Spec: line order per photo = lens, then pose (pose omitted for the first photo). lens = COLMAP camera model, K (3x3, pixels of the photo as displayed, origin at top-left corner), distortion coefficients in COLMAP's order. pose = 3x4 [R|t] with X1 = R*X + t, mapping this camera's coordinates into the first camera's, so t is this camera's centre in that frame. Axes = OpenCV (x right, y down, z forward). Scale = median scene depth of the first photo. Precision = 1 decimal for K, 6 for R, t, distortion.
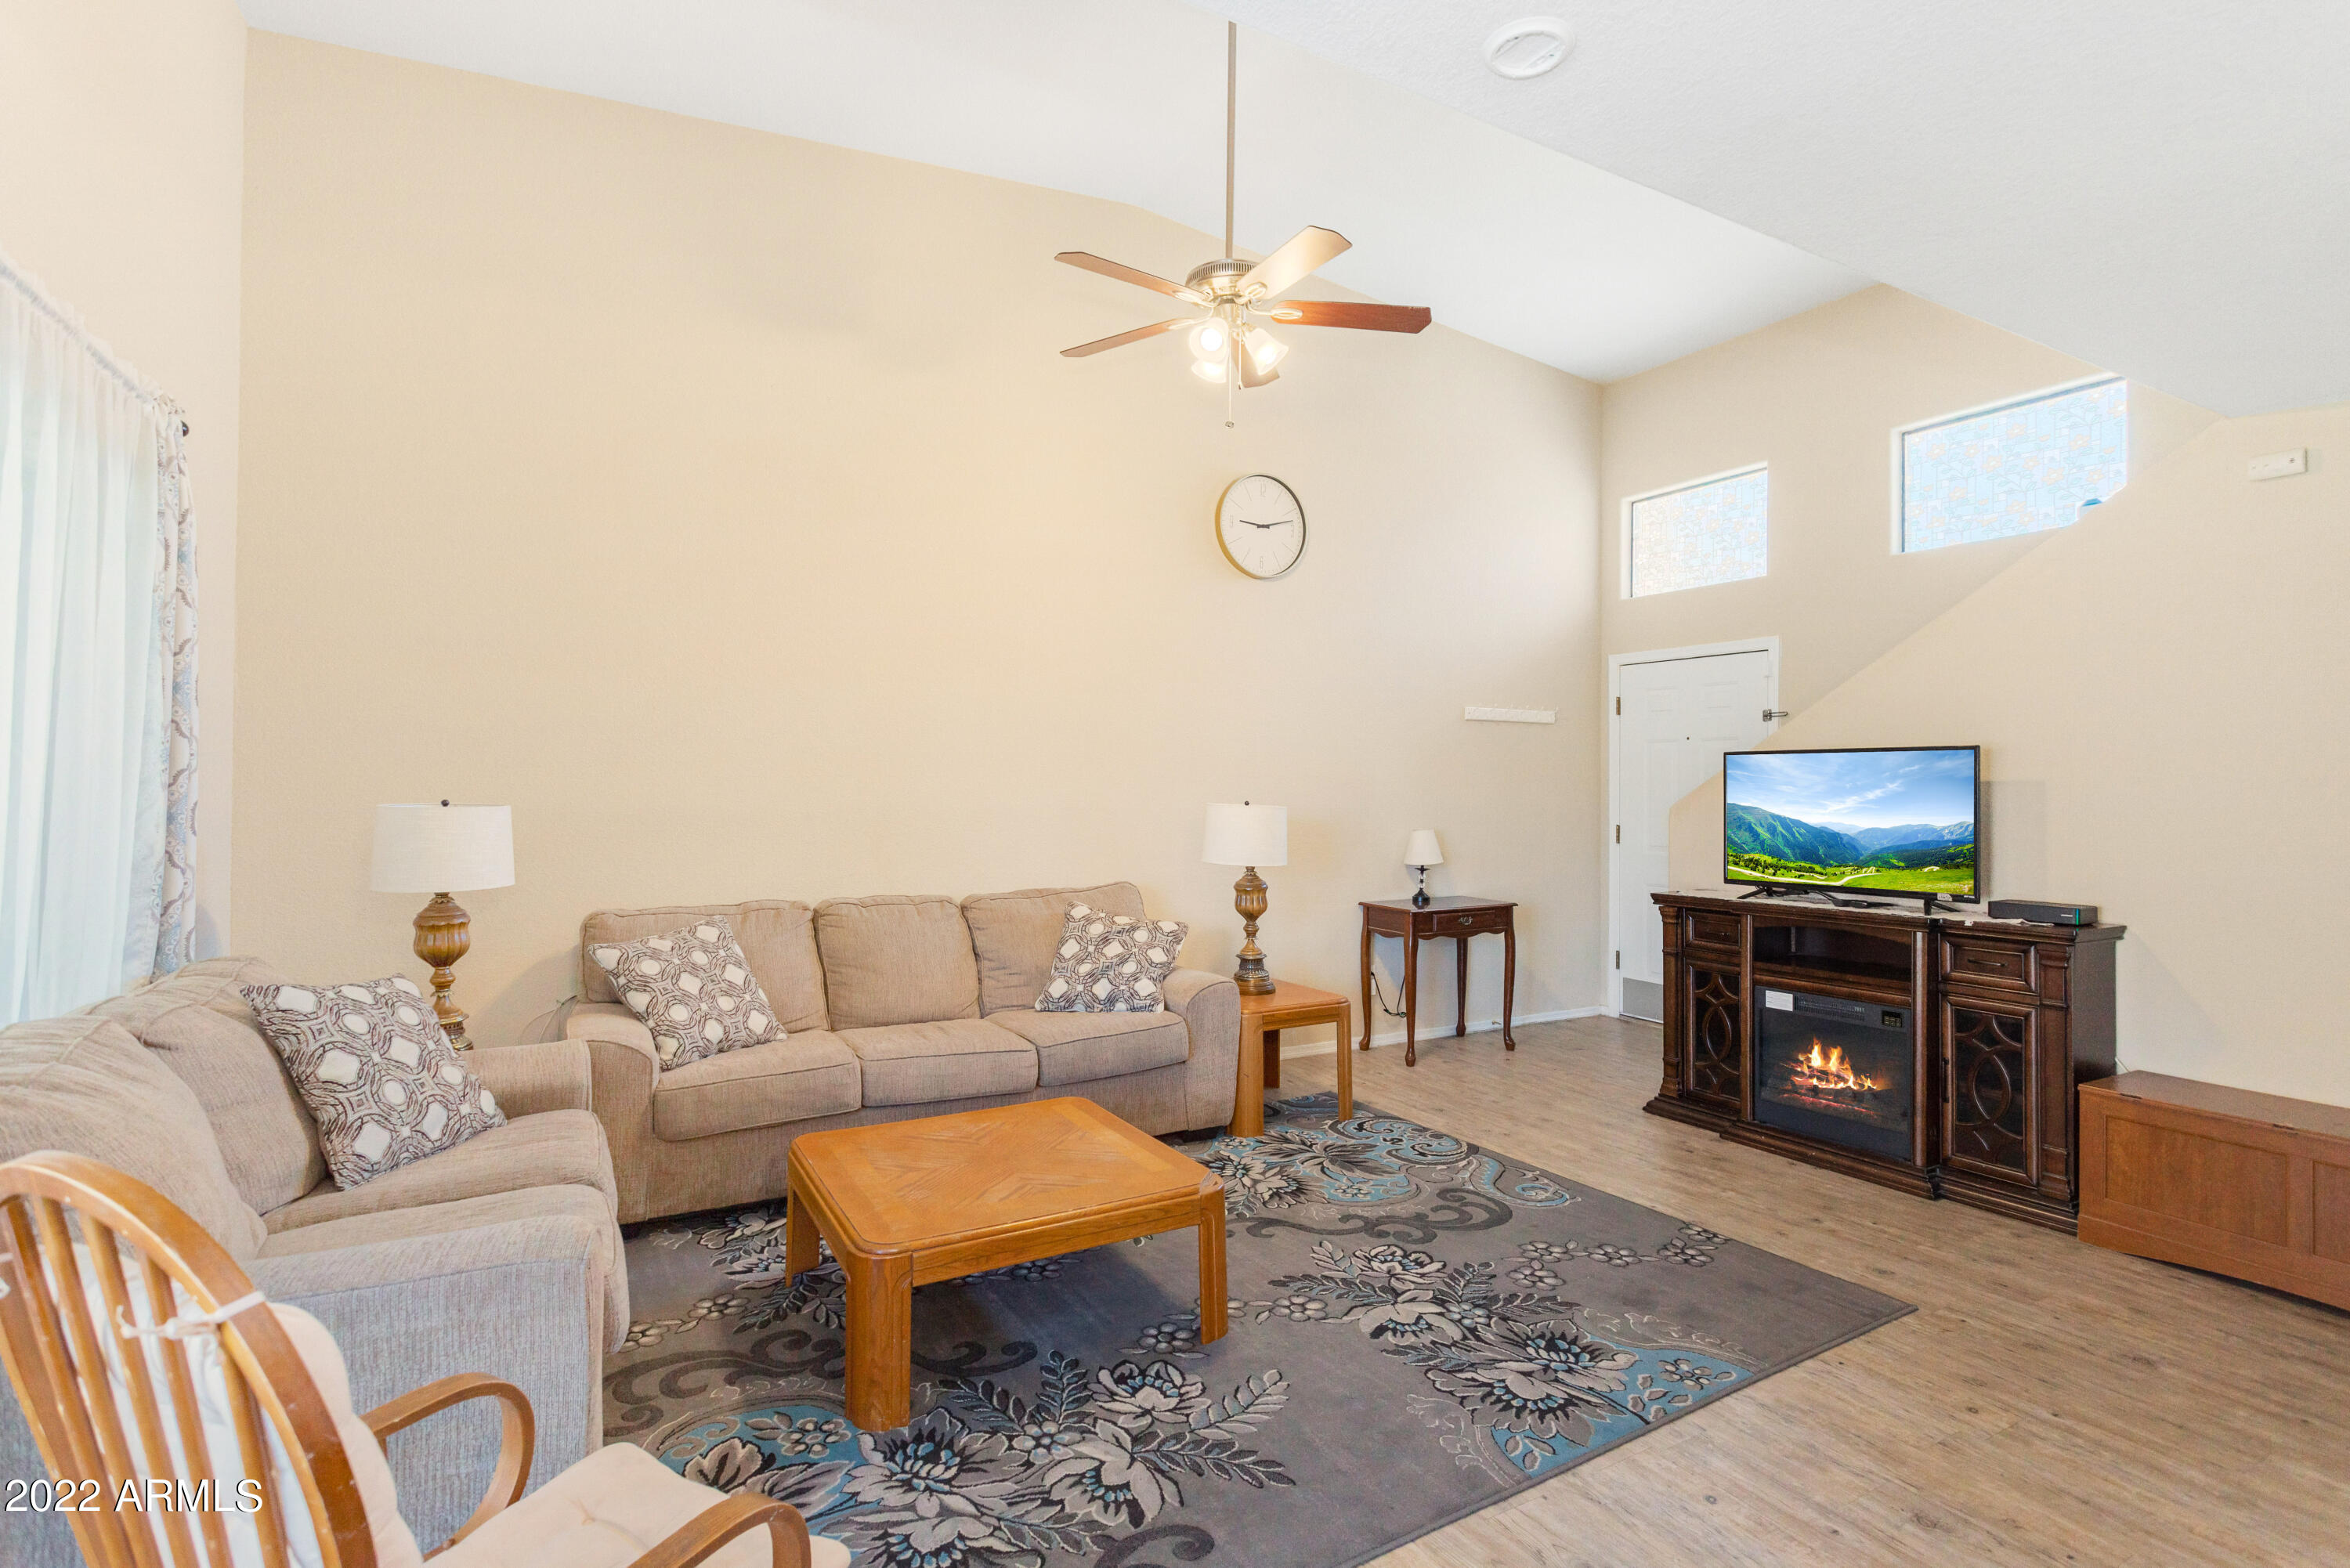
lens RADIAL K [[1143.2, 0, 1216.3], [0, 1143.2, 764.5], [0, 0, 1]] dist [0.004671, 0.000937]
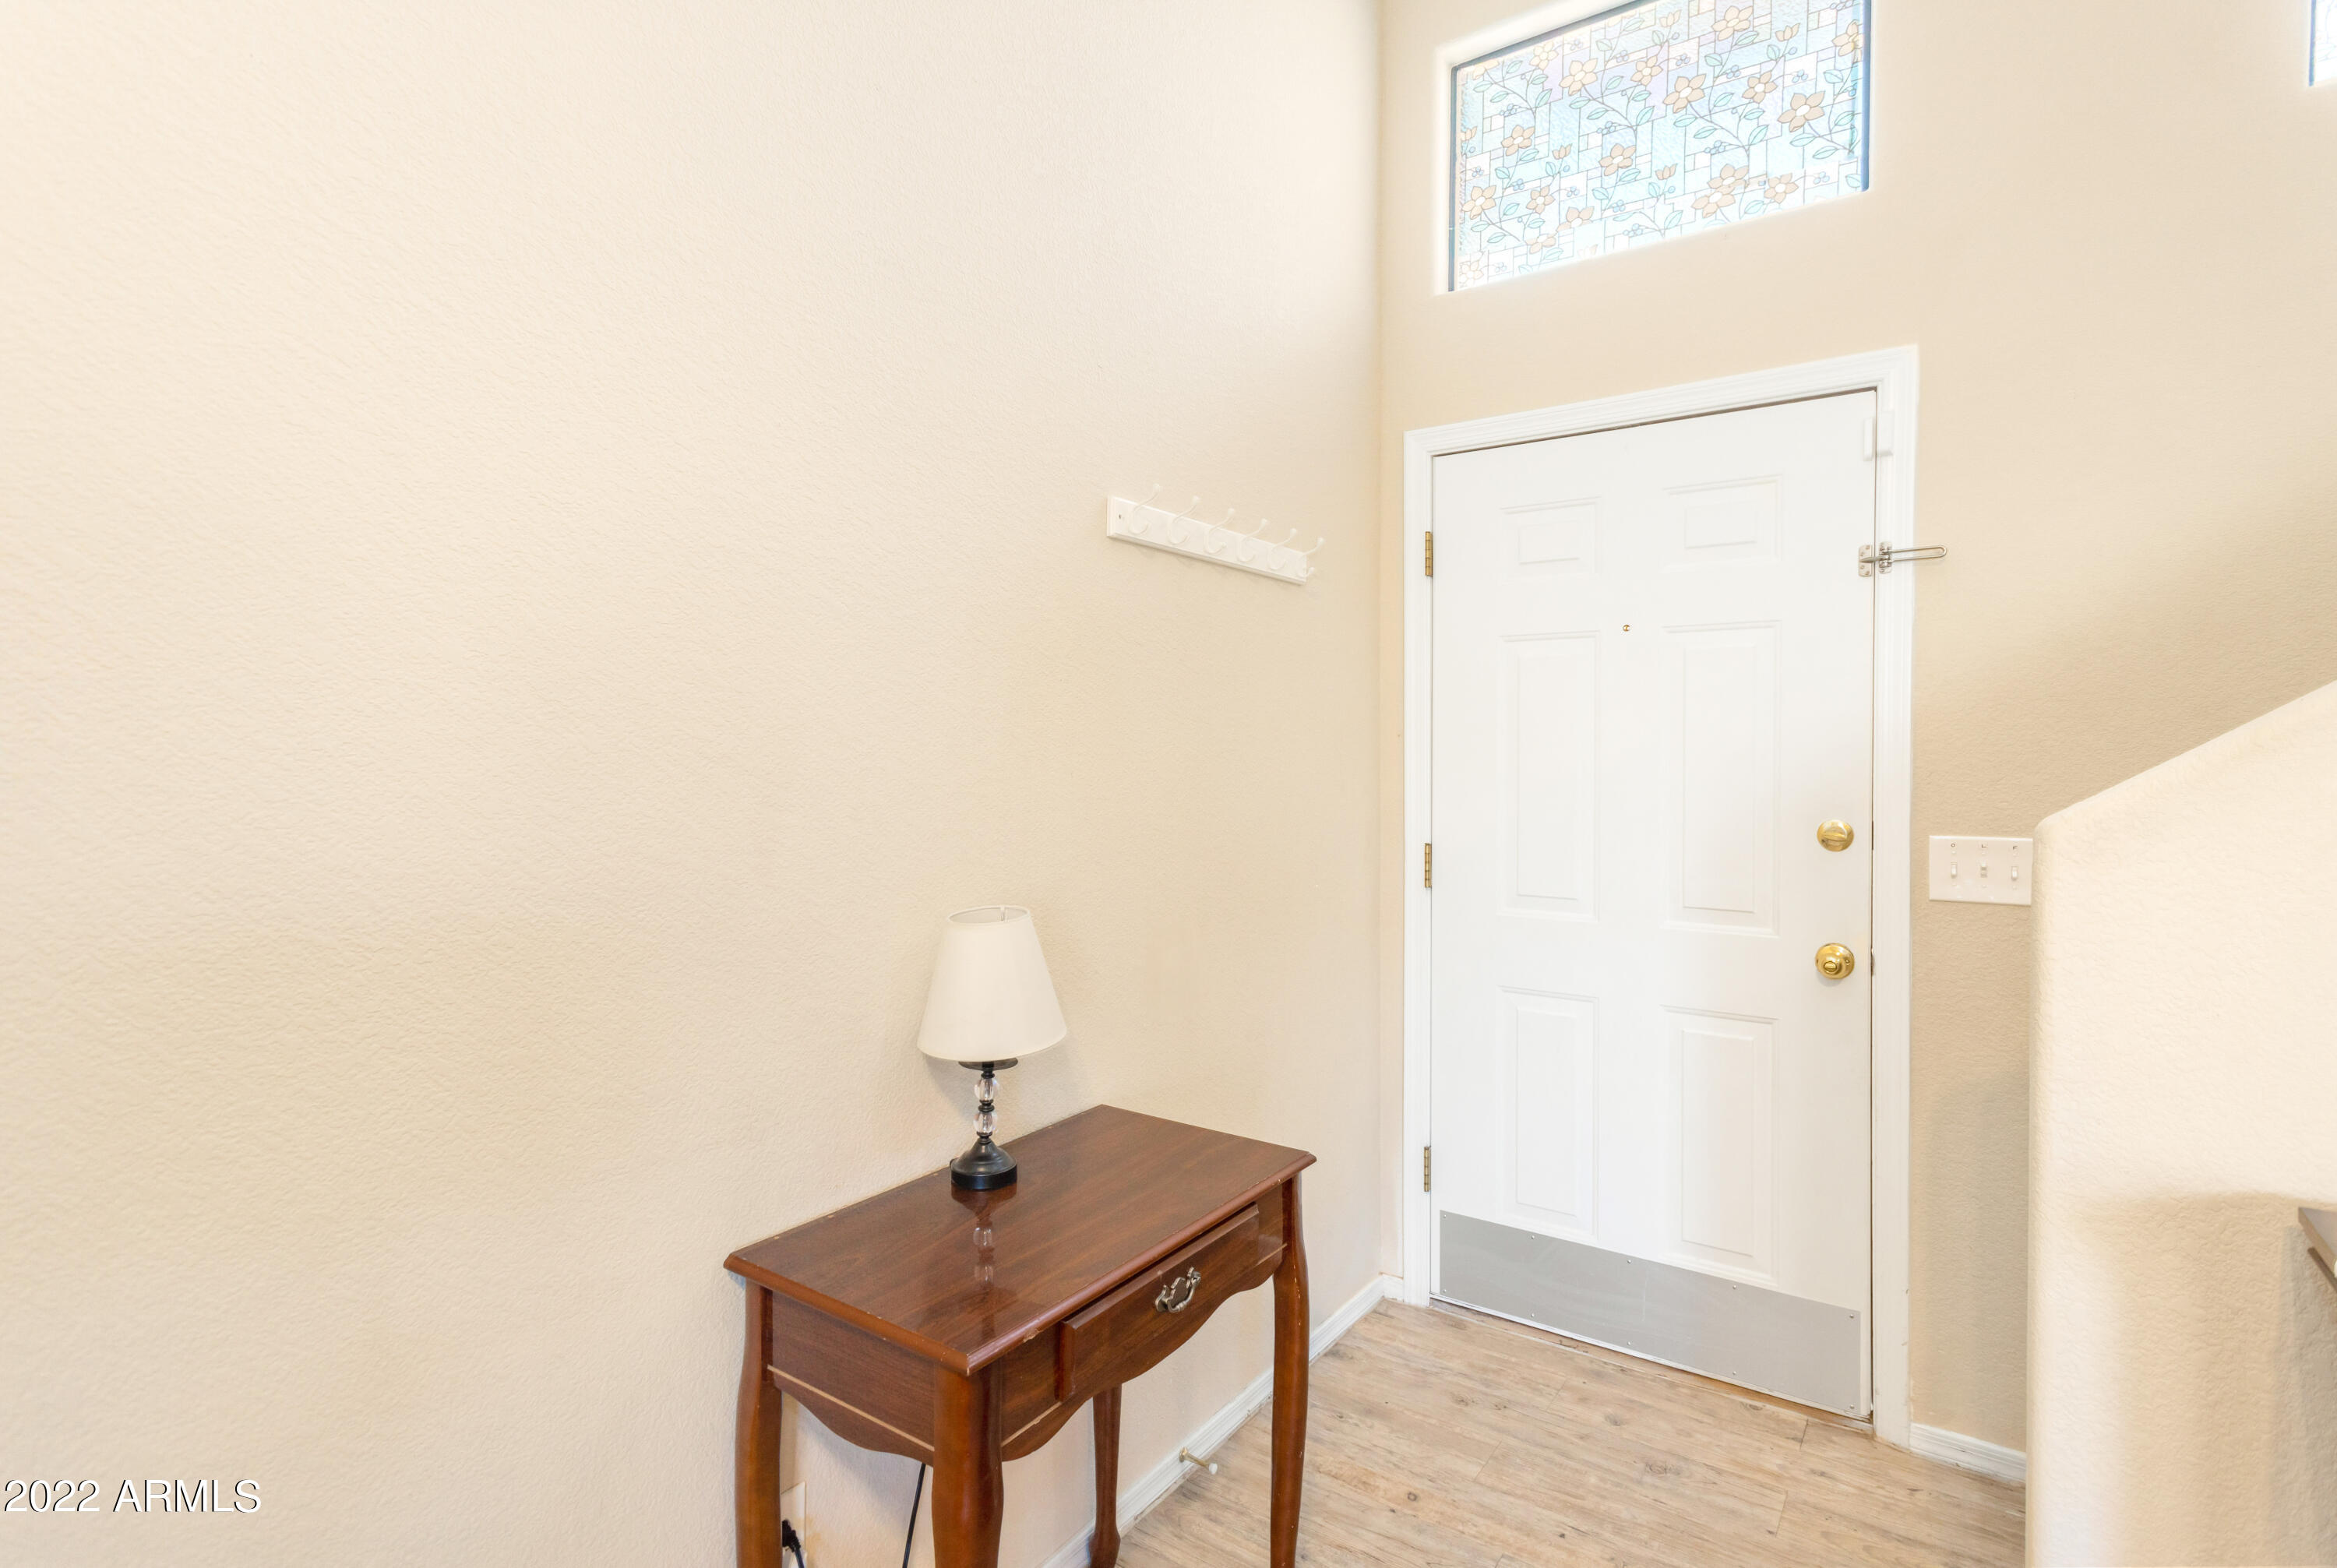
lens RADIAL K [[1136.9, 0, 1160.6], [0, 1136.9, 770.5], [0, 0, 1]] dist [0.004671, 0.000937]
pose [[0.919651, -0.011252, 0.392576, 0.107881], [-0.001570, 0.999476, 0.032325, 0.014156], [-0.392734, -0.030344, 0.919151, 0.701373]]
